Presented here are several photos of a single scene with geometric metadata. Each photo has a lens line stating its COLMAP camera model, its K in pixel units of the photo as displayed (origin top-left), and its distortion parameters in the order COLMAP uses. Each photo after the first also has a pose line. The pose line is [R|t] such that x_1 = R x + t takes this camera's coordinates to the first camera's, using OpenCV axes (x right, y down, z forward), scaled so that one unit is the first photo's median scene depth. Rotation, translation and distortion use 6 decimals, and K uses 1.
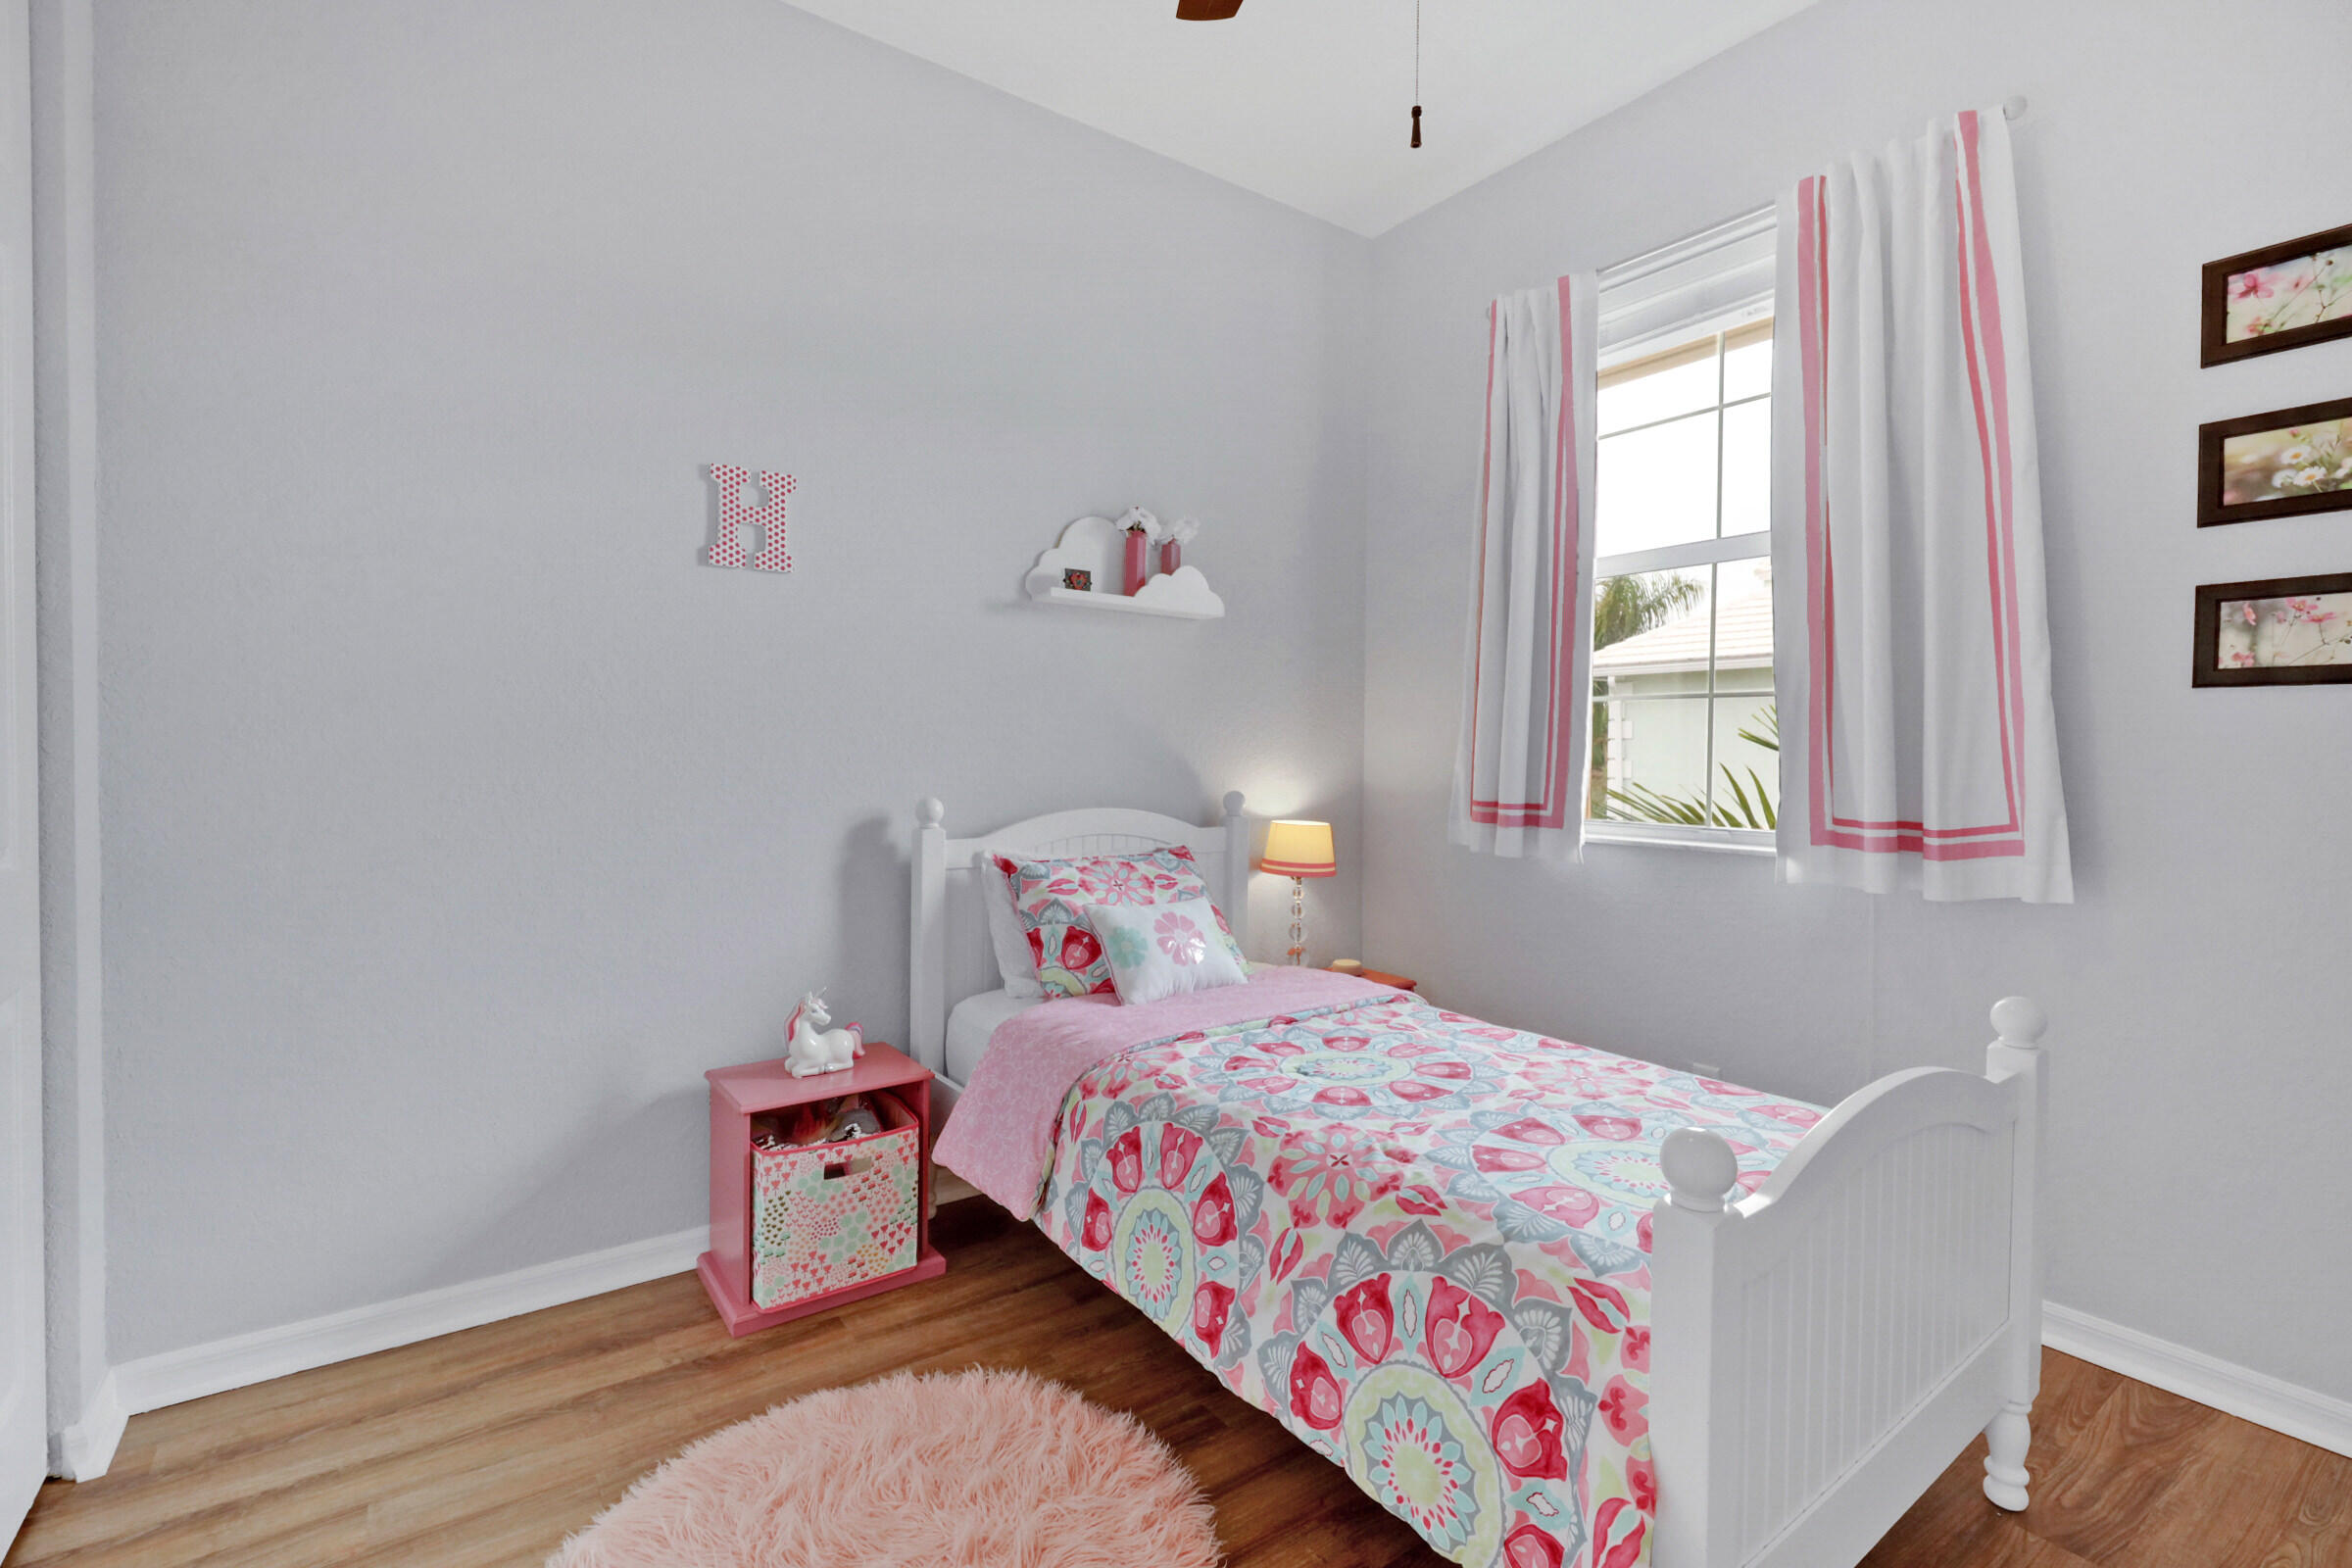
lens RADIAL K [[1058.8, 0, 1176.0], [0, 1058.8, 784.0], [0, 0, 1]] dist [0.000867, 0.000018]
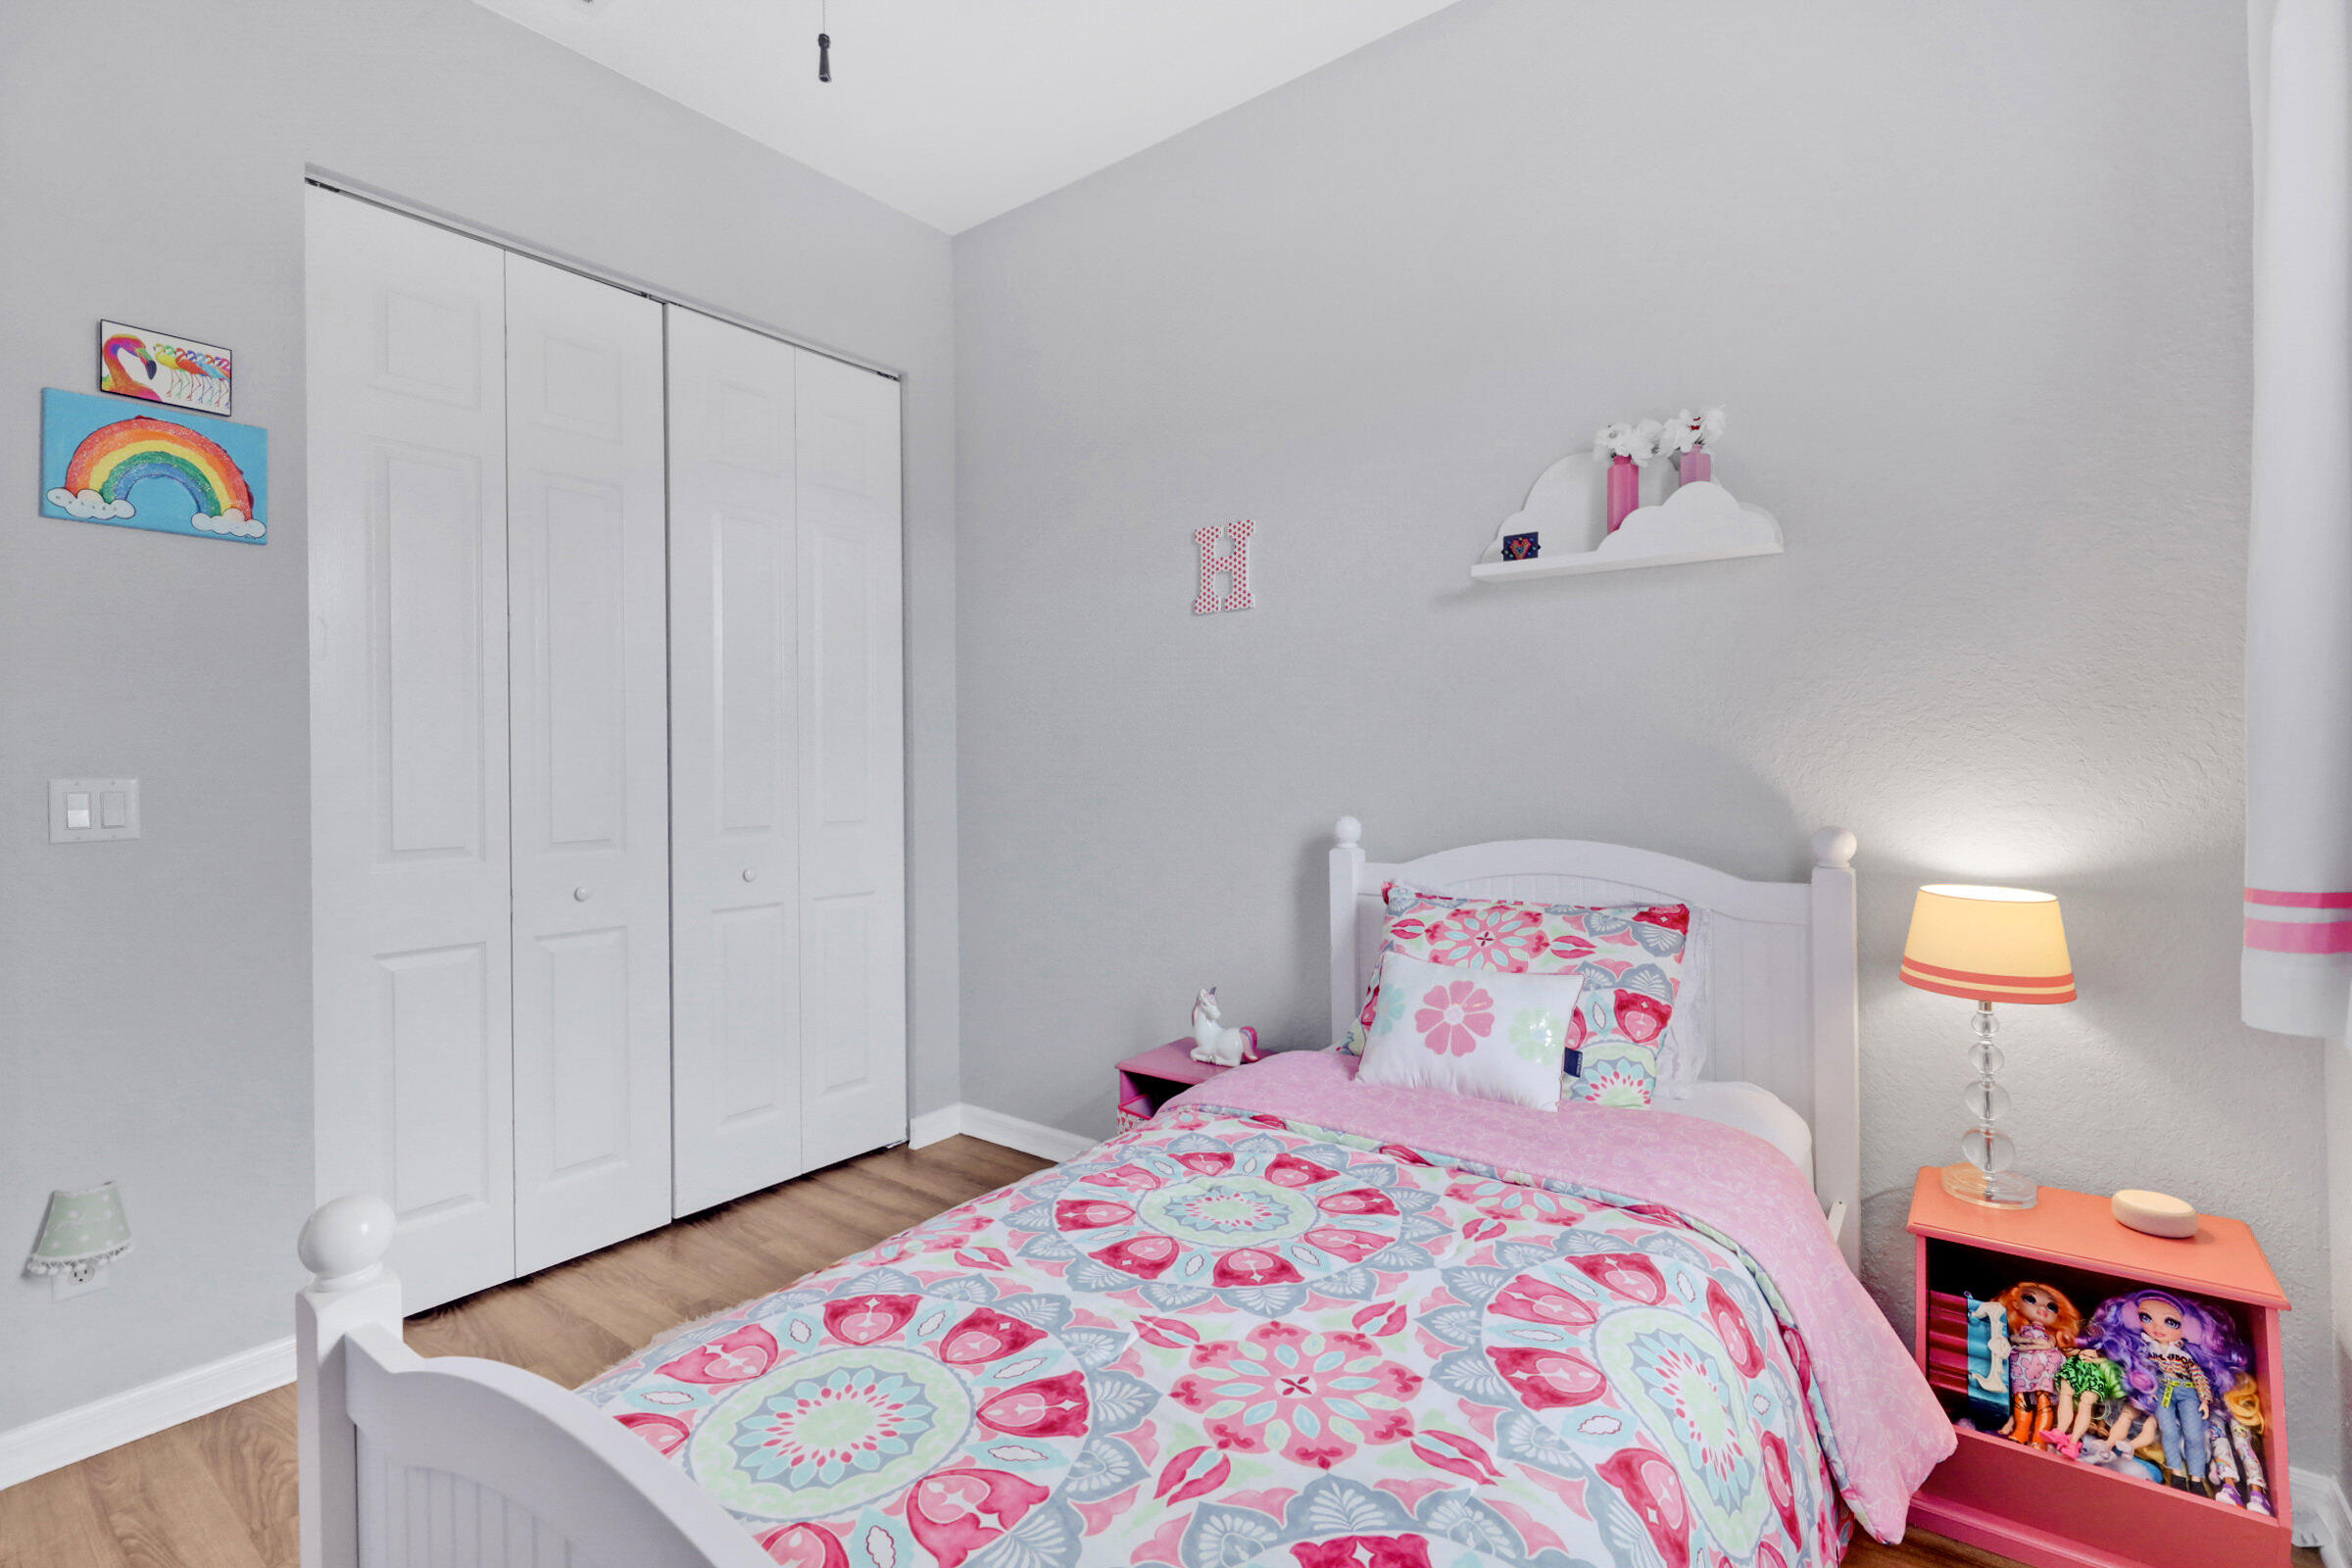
lens RADIAL K [[1071.0, 0, 1188.5], [0, 1071.0, 784.8], [0, 0, 1]] dist [0.001334, -0.000028]
pose [[0.291721, 0.006131, -0.956484, 0.802154], [-0.015533, 0.999878, 0.001671, -0.019105], [0.956377, 0.014370, 0.291781, 0.722512]]
